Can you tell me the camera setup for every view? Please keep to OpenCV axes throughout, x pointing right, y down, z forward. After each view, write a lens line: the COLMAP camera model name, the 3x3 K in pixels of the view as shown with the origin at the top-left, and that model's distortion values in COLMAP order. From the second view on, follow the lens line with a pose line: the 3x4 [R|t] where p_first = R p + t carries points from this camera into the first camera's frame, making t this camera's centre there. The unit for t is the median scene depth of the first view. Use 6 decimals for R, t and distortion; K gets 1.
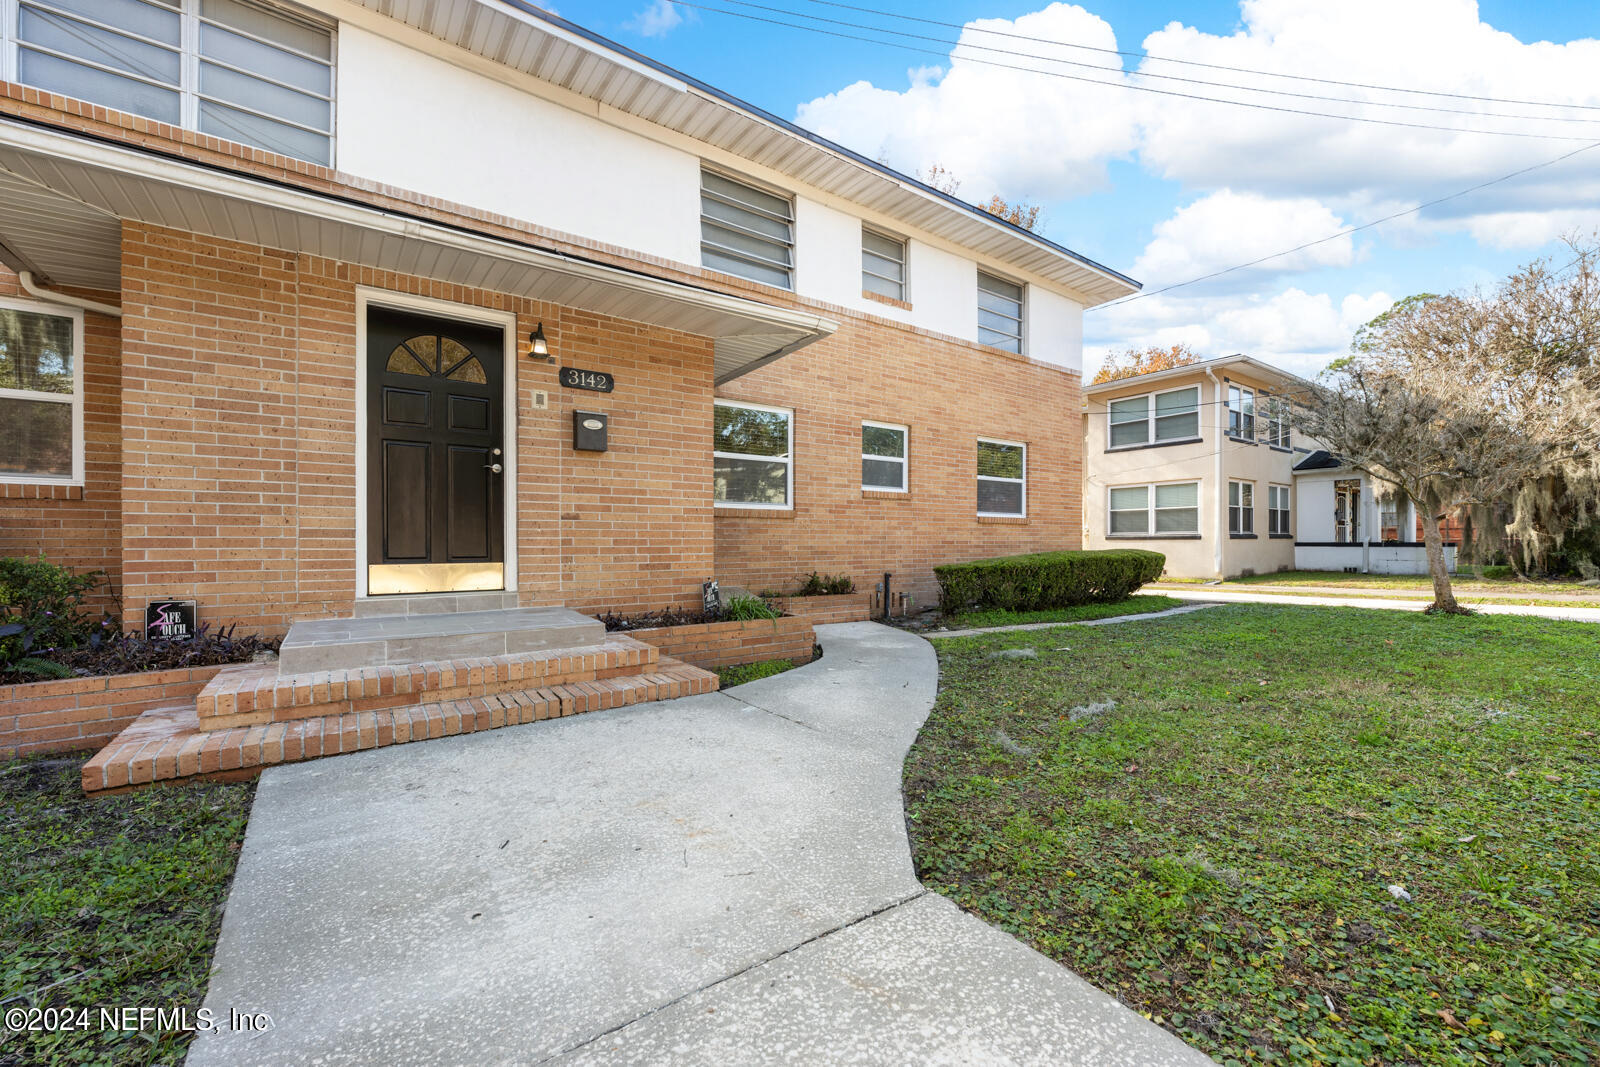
lens RADIAL K [[645.7, 0, 802.2], [0, 645.7, 528.5], [0, 0, 1]] dist [0.003313, -0.002401]
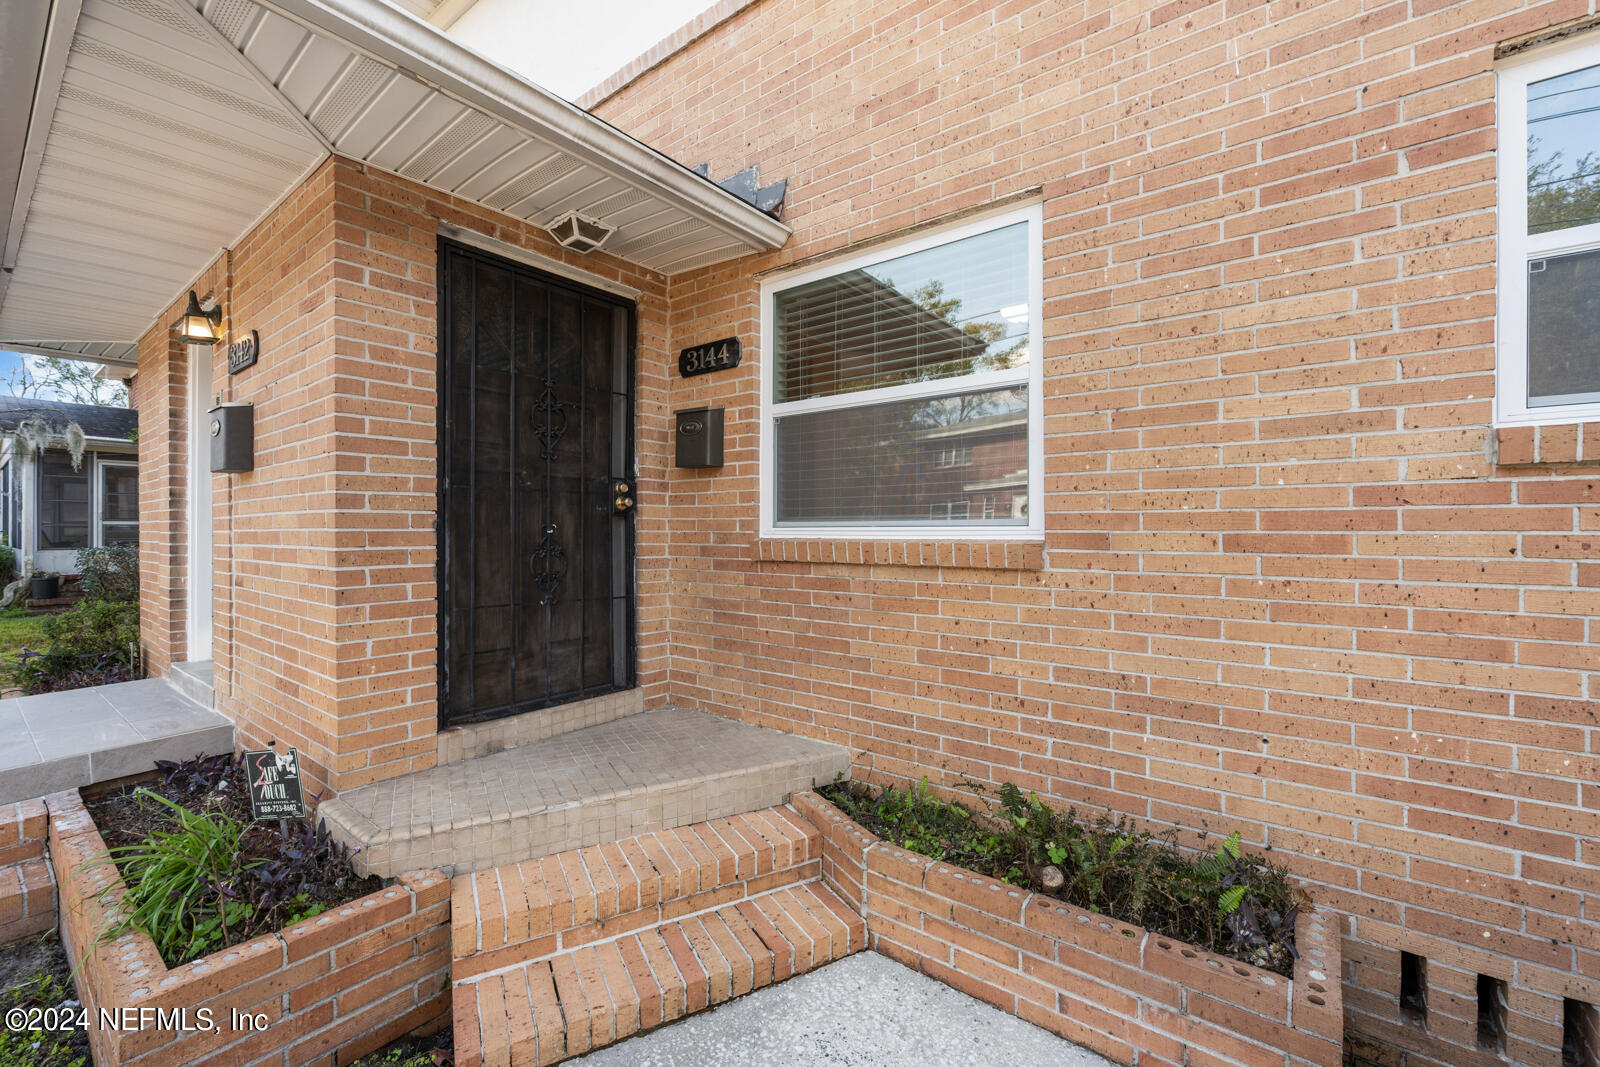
lens RADIAL K [[645.7, 0, 810.7], [0, 645.7, 525.7], [0, 0, 1]] dist [0.003313, -0.002401]
pose [[0.280600, 0.000184, -0.959825, 0.368316], [0.024413, 0.999675, 0.007329, -0.061840], [0.959514, -0.025489, 0.280504, 1.263928]]
